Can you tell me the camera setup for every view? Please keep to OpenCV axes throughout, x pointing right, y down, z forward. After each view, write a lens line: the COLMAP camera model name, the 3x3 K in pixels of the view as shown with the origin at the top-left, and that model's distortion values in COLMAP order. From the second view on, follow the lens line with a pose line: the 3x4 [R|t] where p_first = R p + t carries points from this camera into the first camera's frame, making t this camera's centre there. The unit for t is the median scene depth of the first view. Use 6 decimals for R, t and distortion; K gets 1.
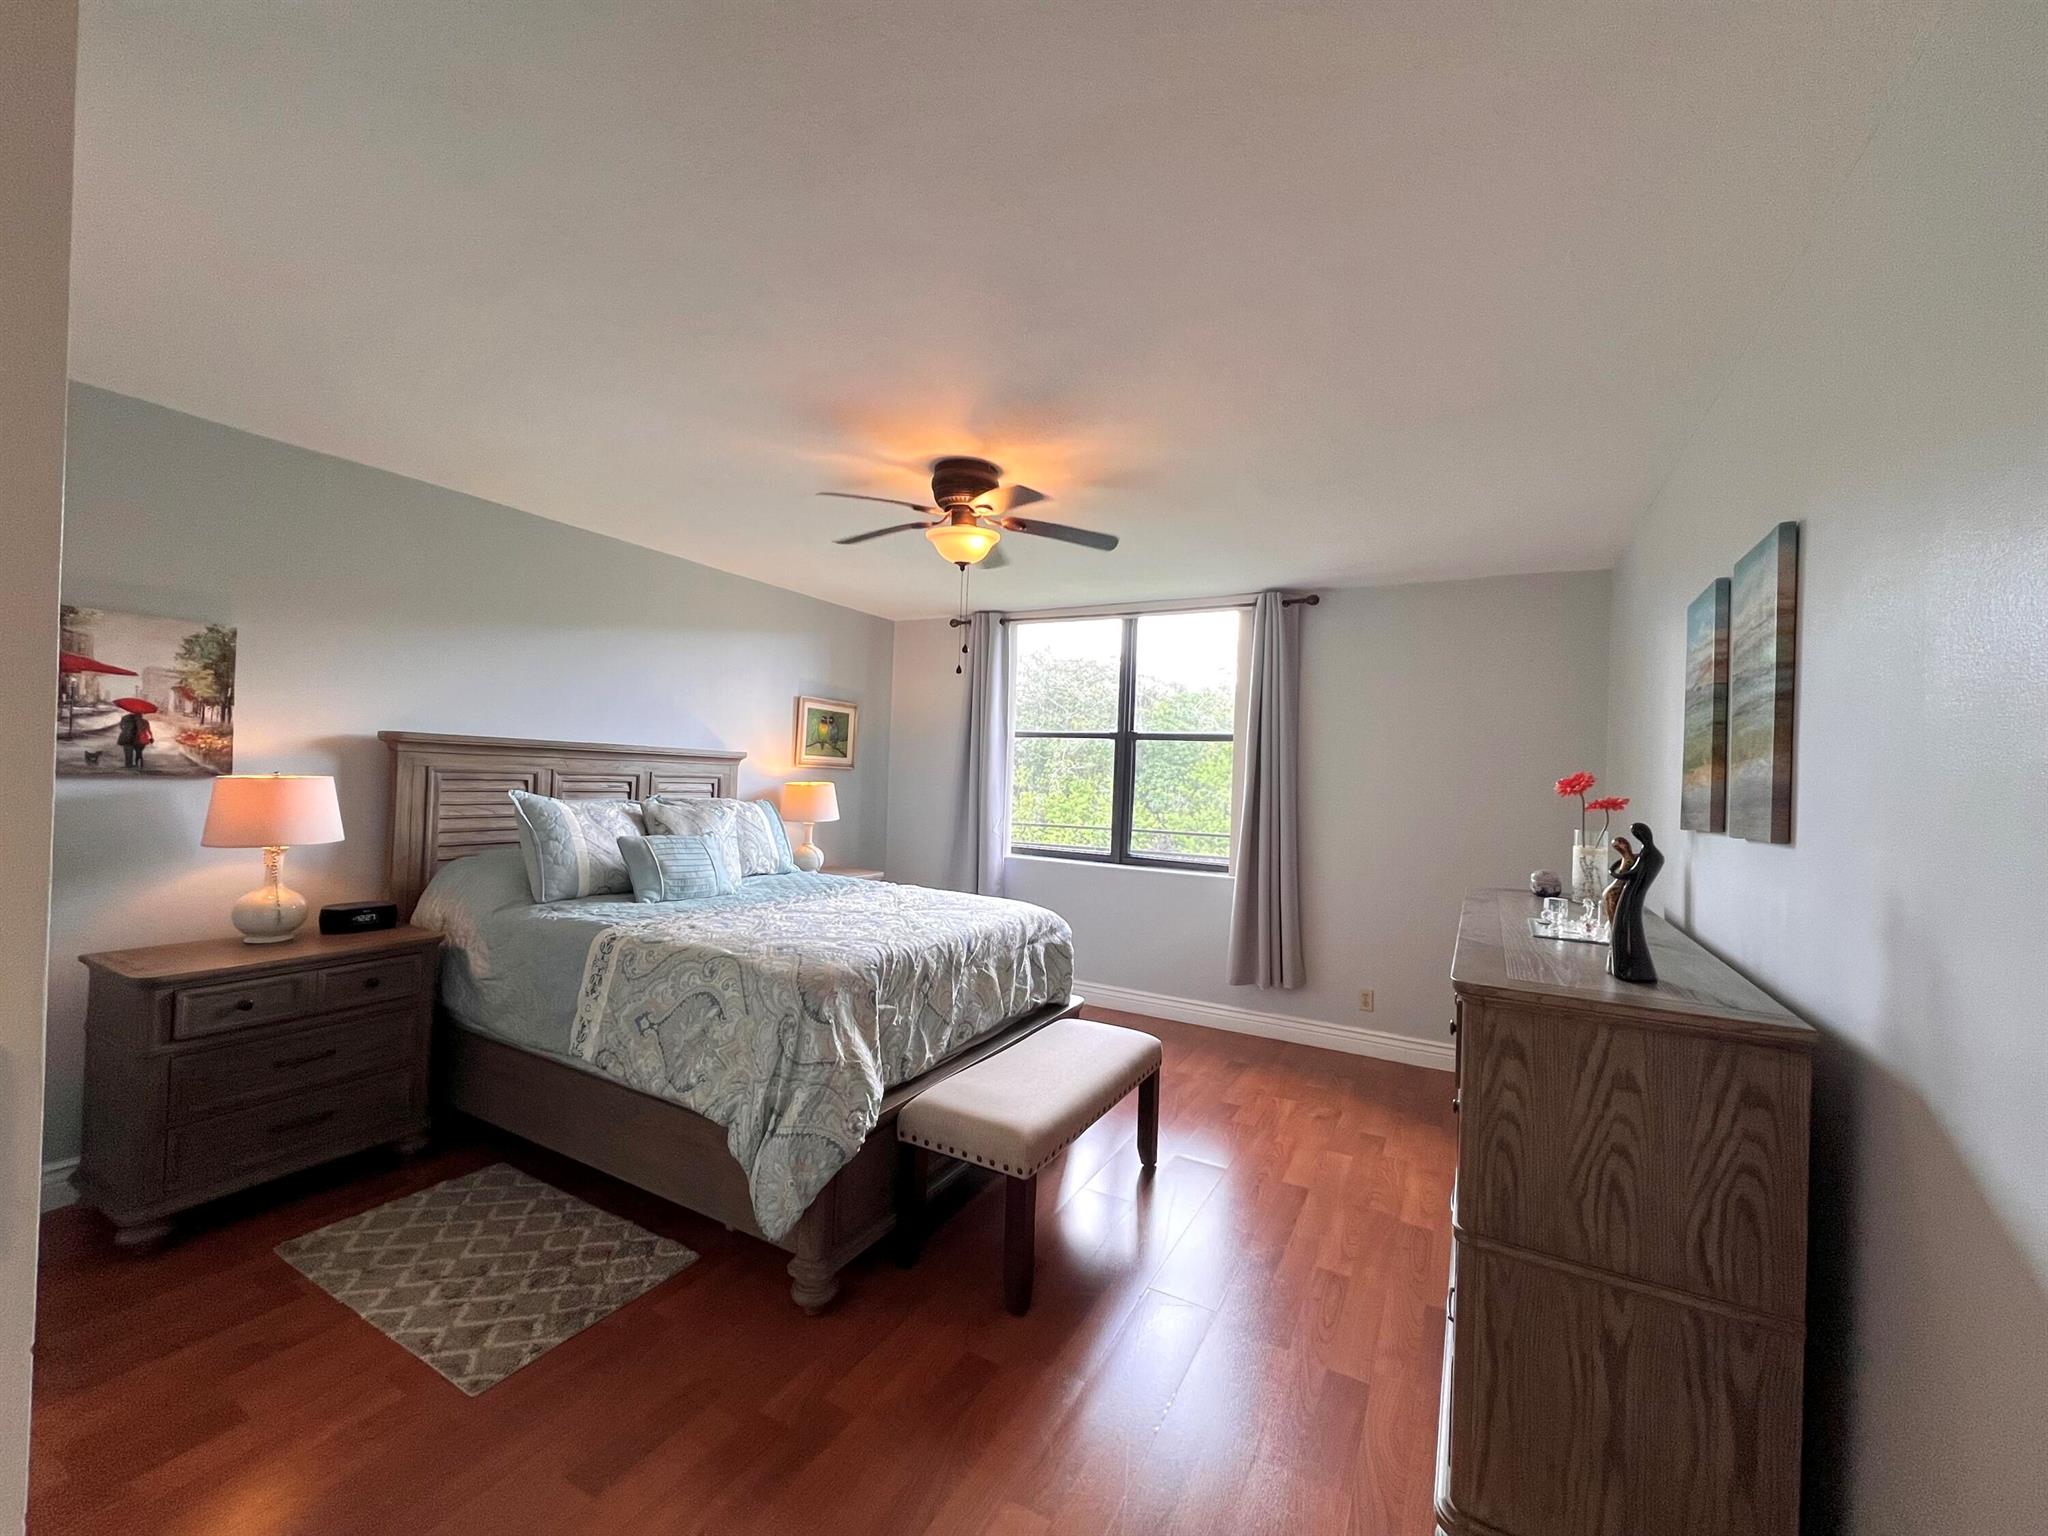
lens RADIAL K [[814.5, 0, 1035.0], [0, 814.5, 770.6], [0, 0, 1]] dist [-0.000719, 0.000666]
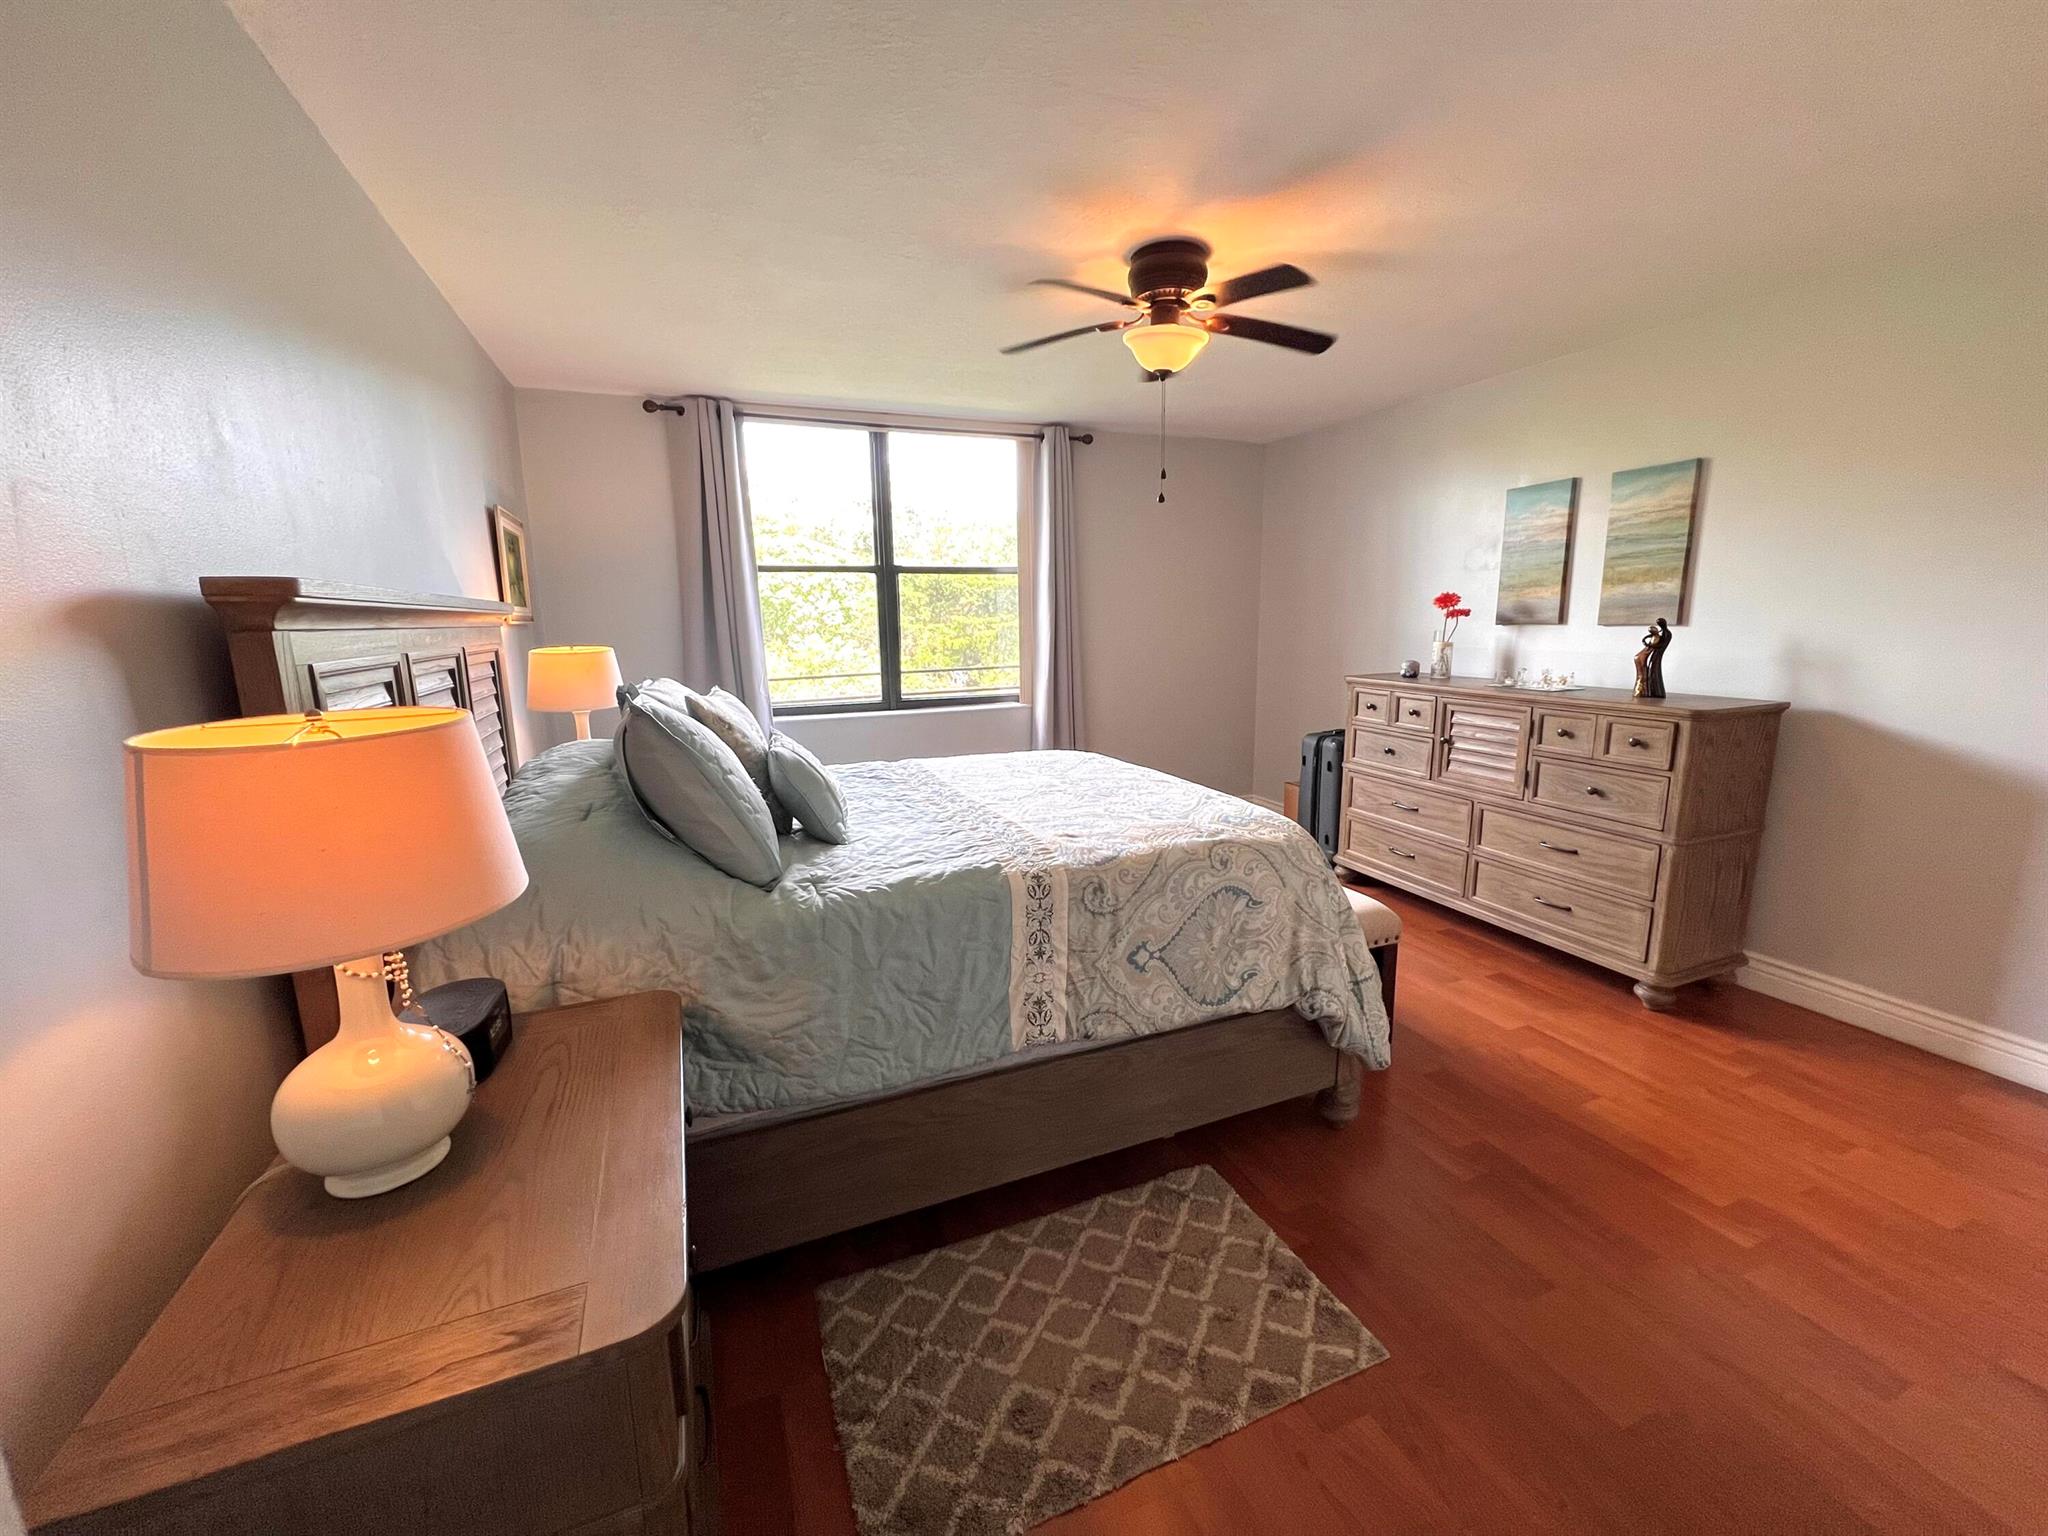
lens RADIAL K [[814.5, 0, 1034.0], [0, 814.5, 764.8], [0, 0, 1]] dist [-0.000719, 0.000666]
pose [[0.625014, -0.190067, 0.757121, -1.038860], [0.035626, 0.975839, 0.215565, -0.039363], [-0.779800, -0.107758, 0.616685, 0.583139]]
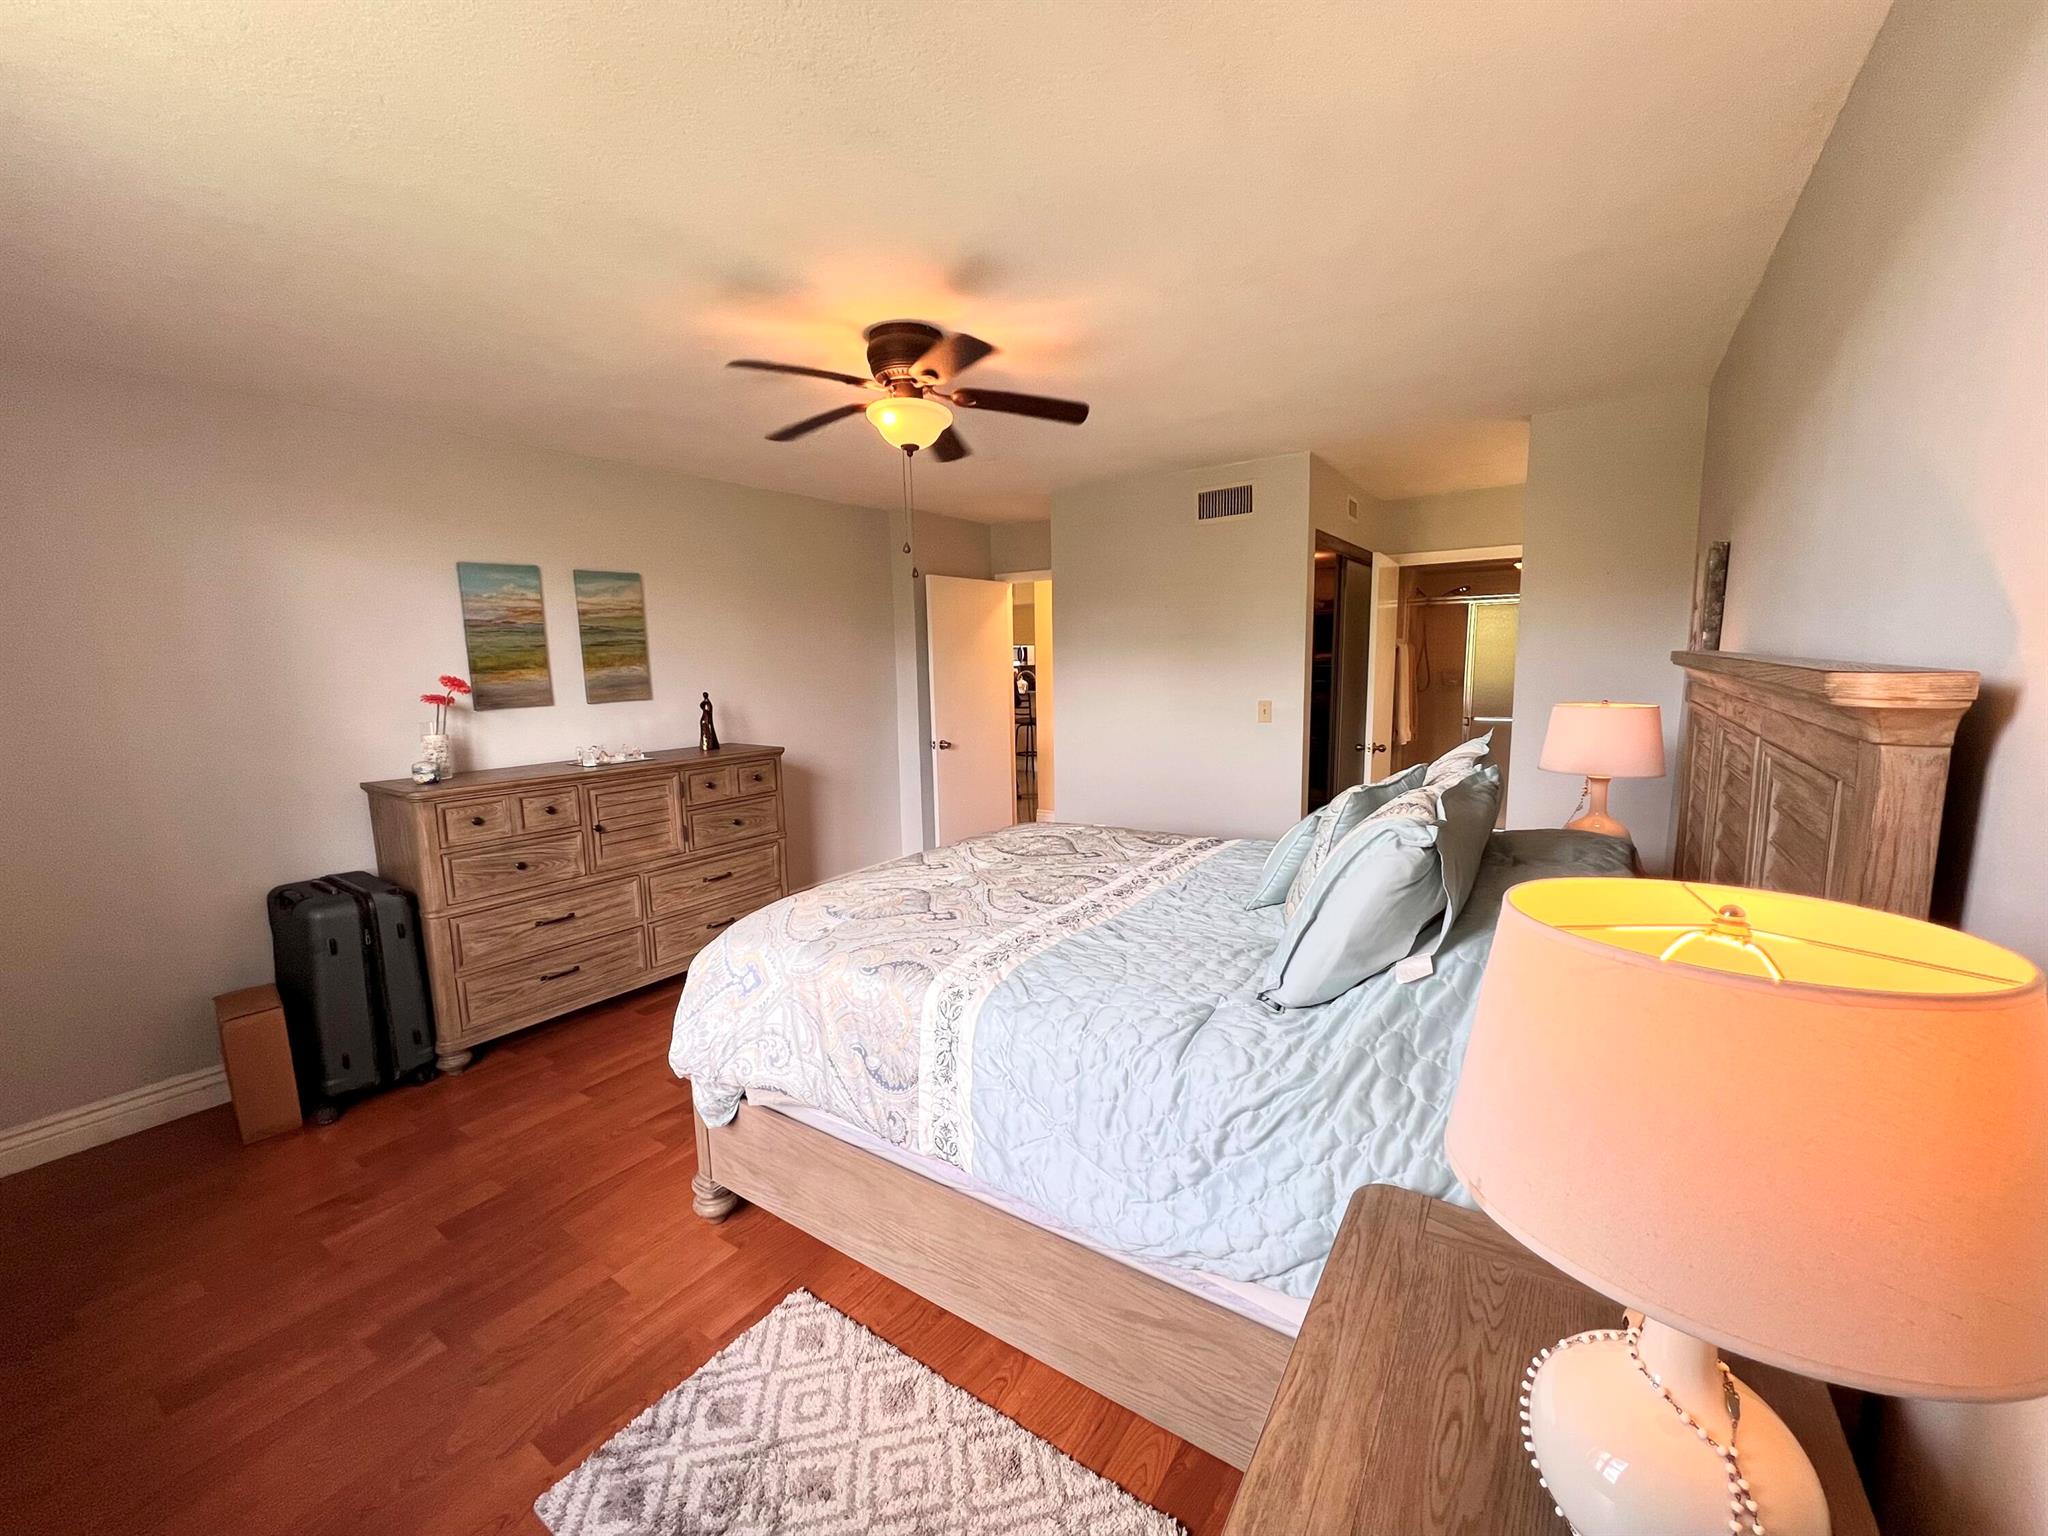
lens RADIAL K [[814.5, 0, 1023.3], [0, 814.5, 766.9], [0, 0, 1]] dist [-0.000719, 0.000666]
pose [[-0.994661, -0.030396, 0.098616, -0.378971], [-0.016833, 0.990627, 0.135555, -0.042116], [-0.101812, 0.133171, -0.985850, 2.048314]]
